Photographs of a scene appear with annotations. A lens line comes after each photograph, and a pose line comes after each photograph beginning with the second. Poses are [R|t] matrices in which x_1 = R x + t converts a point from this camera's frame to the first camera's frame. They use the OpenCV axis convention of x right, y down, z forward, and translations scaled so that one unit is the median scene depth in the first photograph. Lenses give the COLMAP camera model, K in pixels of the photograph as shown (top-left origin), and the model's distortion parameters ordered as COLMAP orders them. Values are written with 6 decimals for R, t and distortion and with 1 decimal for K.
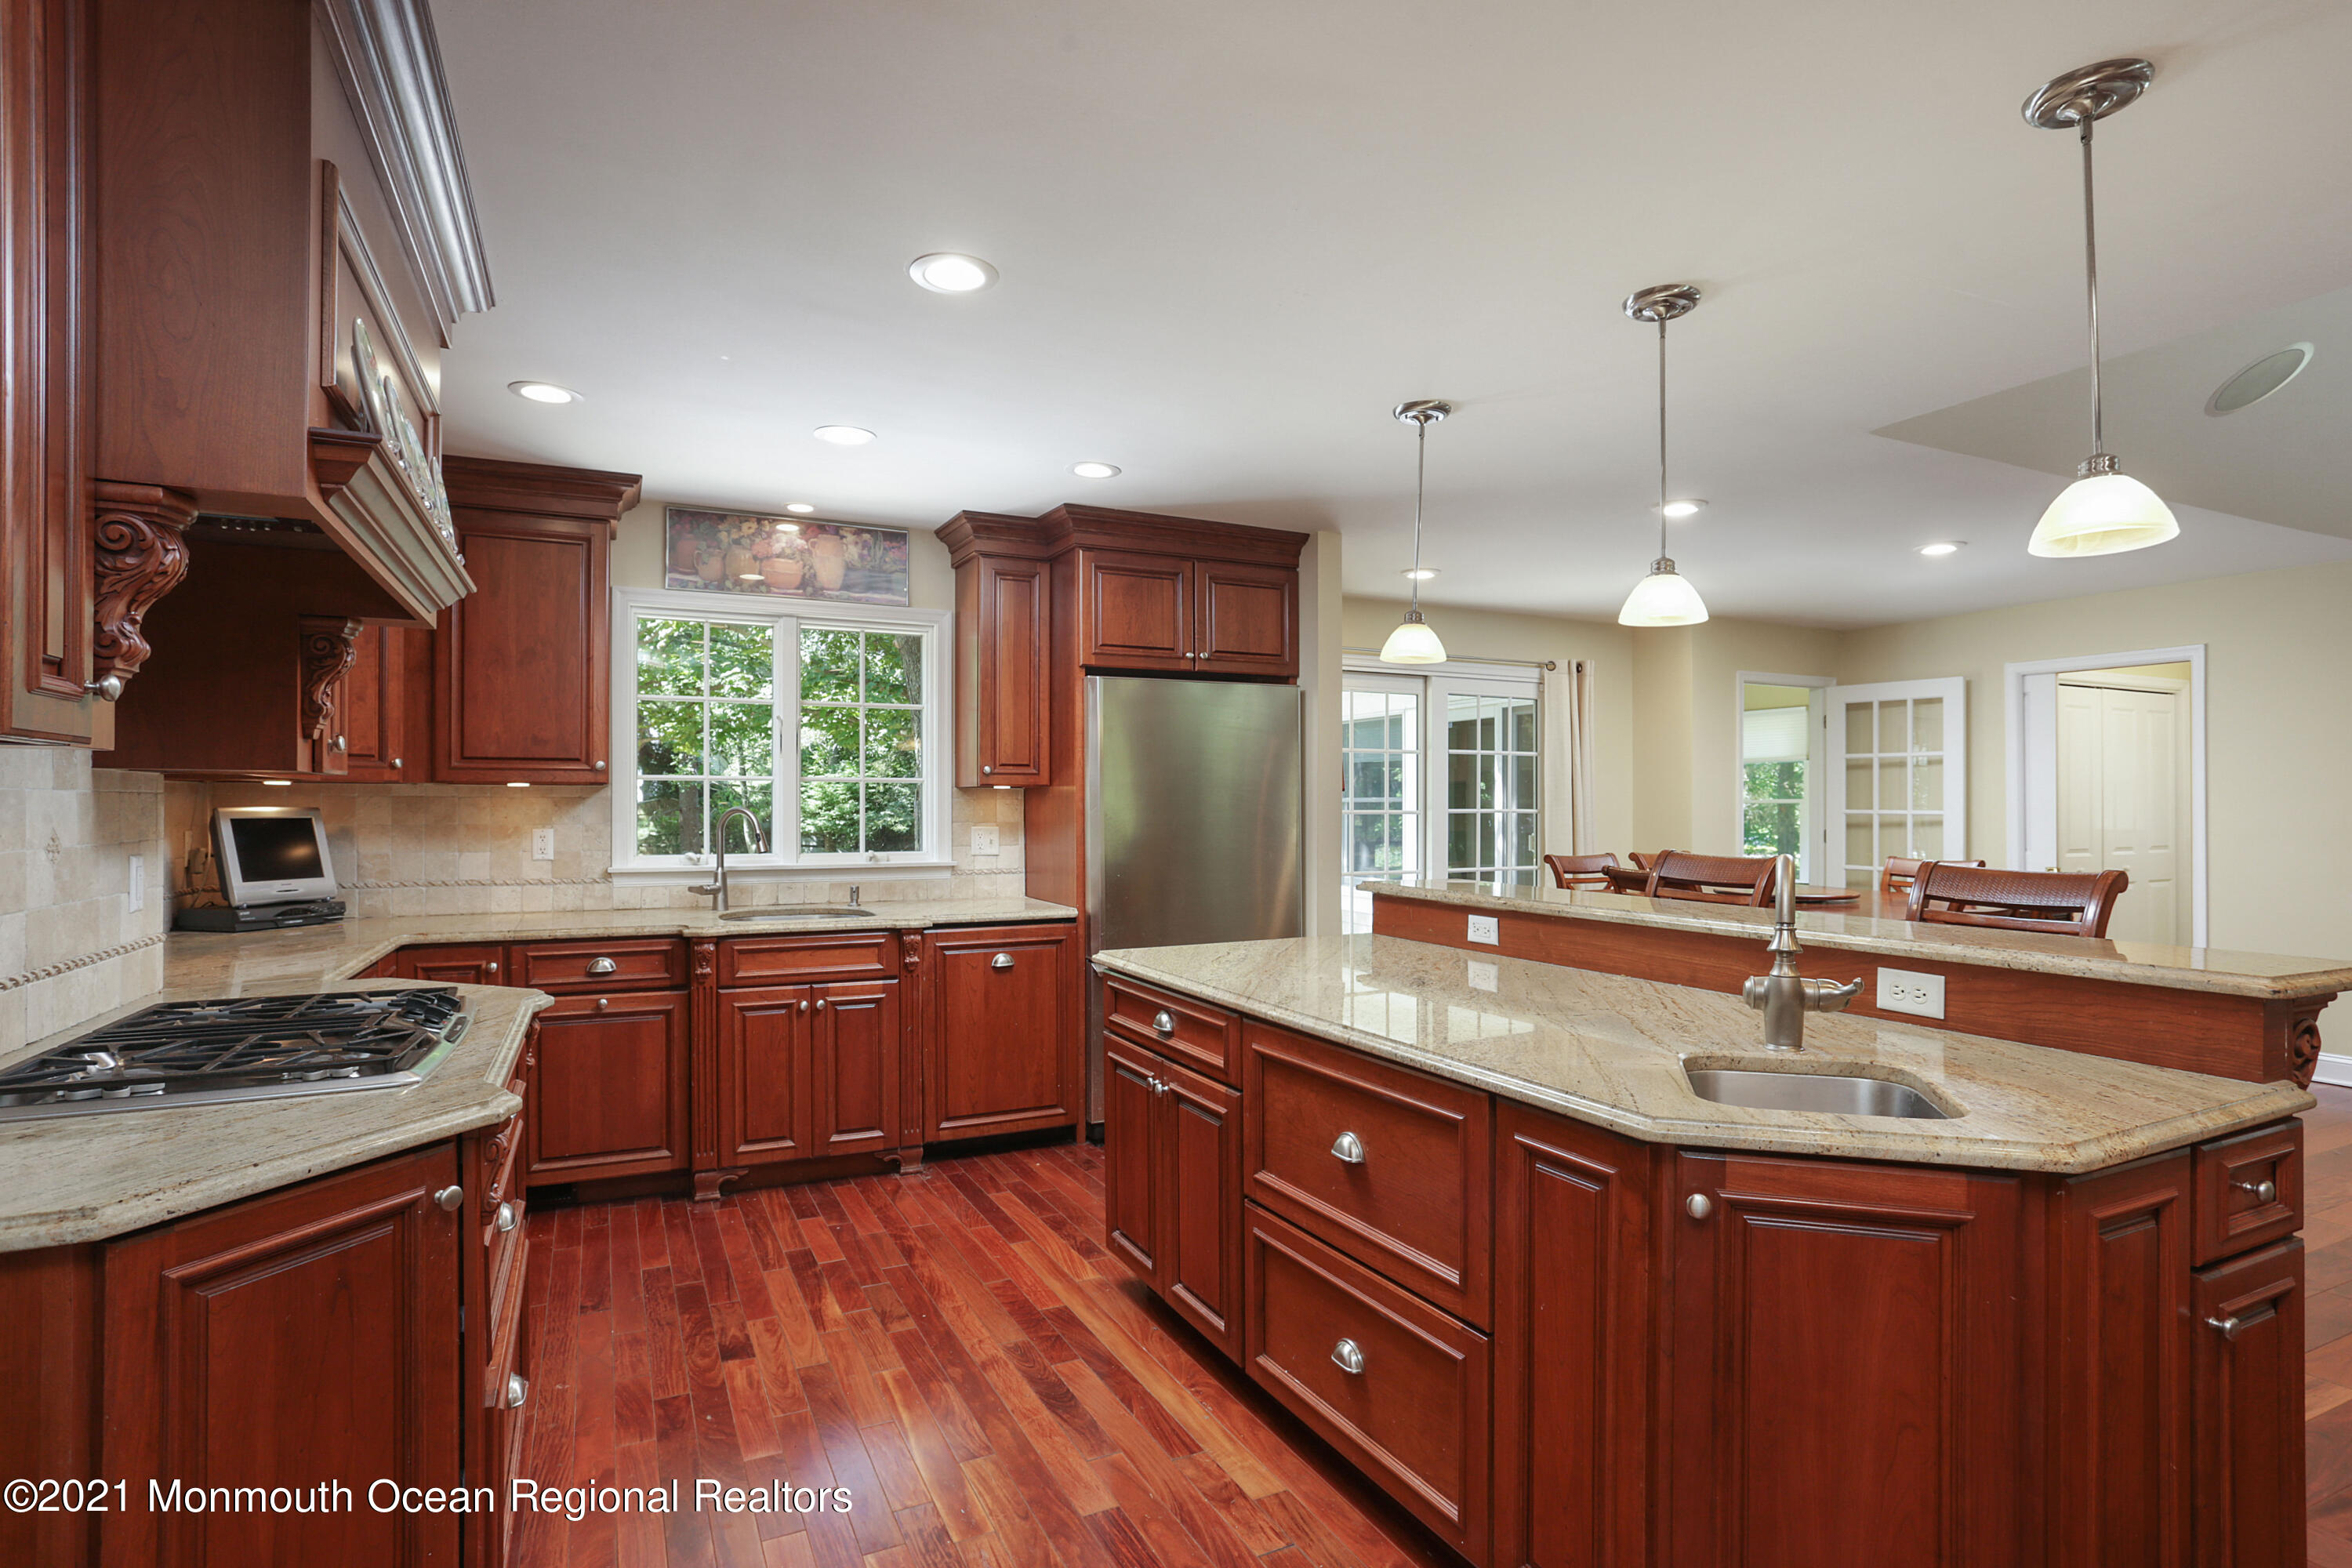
lens RADIAL K [[1180.8, 0, 1168.9], [0, 1180.8, 806.4], [0, 0, 1]] dist [-0.002170, 0.000270]
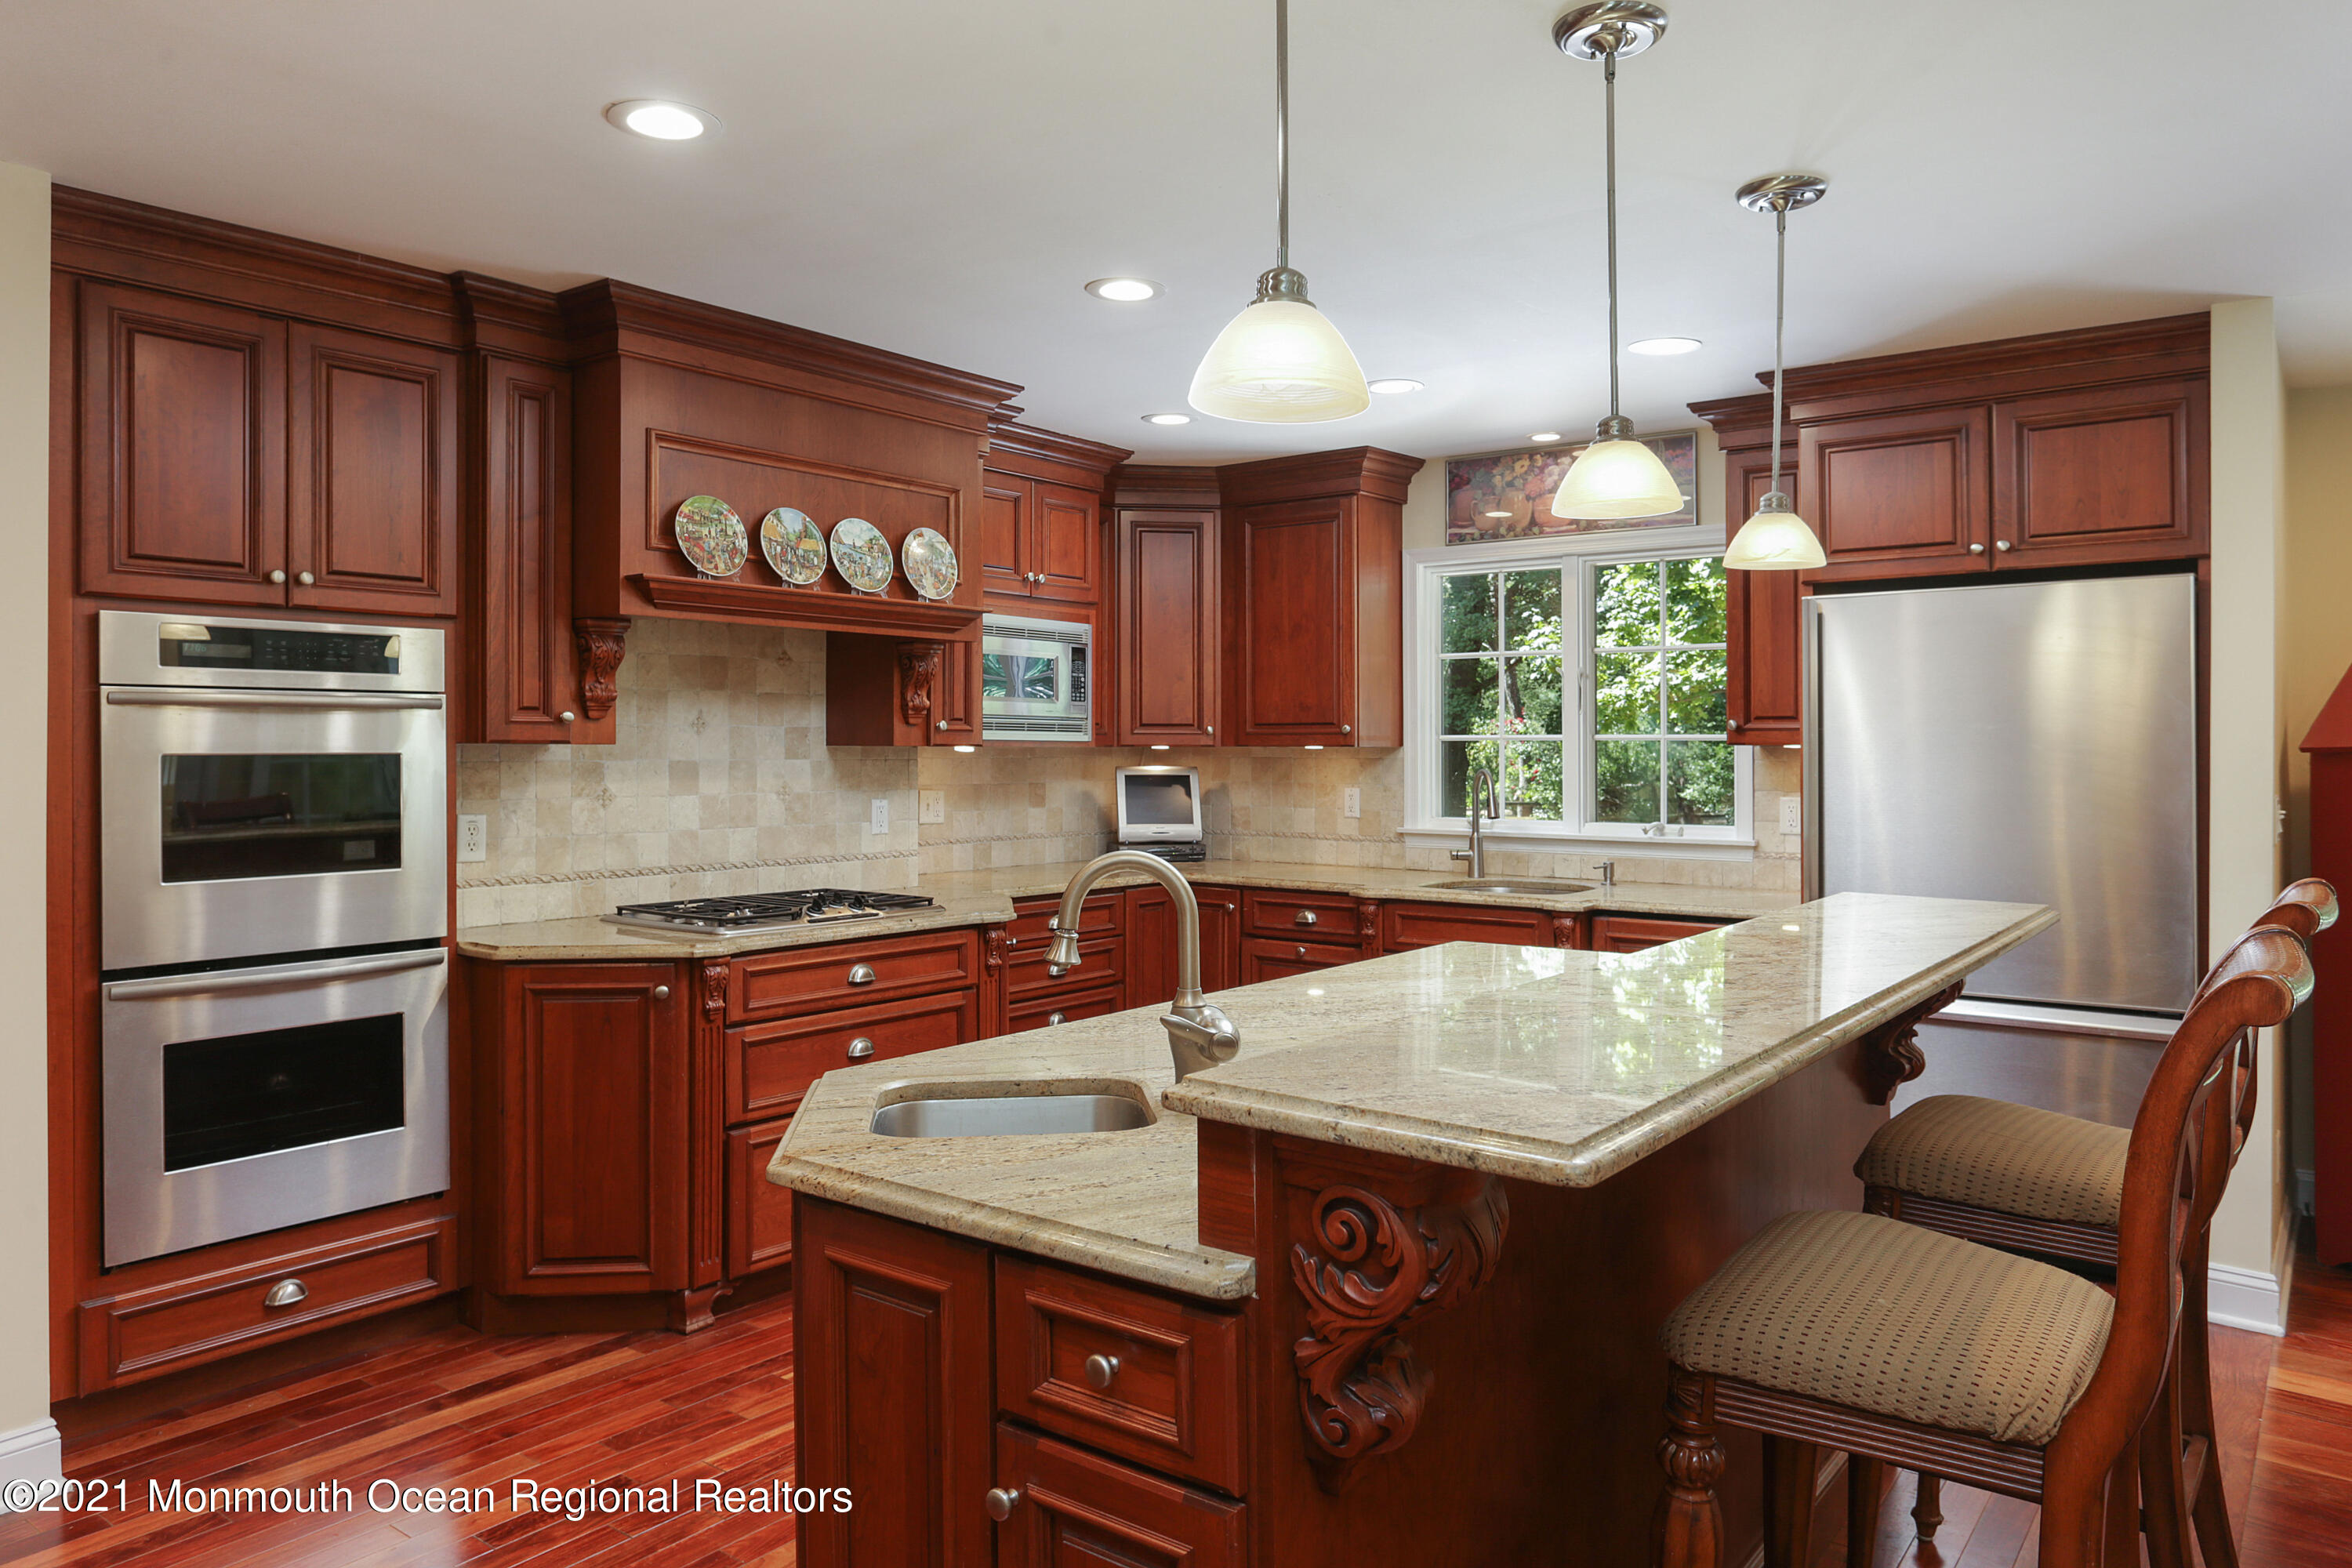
lens RADIAL K [[1591.5, 0, 1179.0], [0, 1591.5, 760.3], [0, 0, 1]] dist [-0.007074, 0.000844]
pose [[0.462193, 0.004738, -0.886767, 0.677365], [-0.003299, 0.999988, 0.003624, -0.010890], [0.886773, 0.001250, 0.462203, 0.205504]]
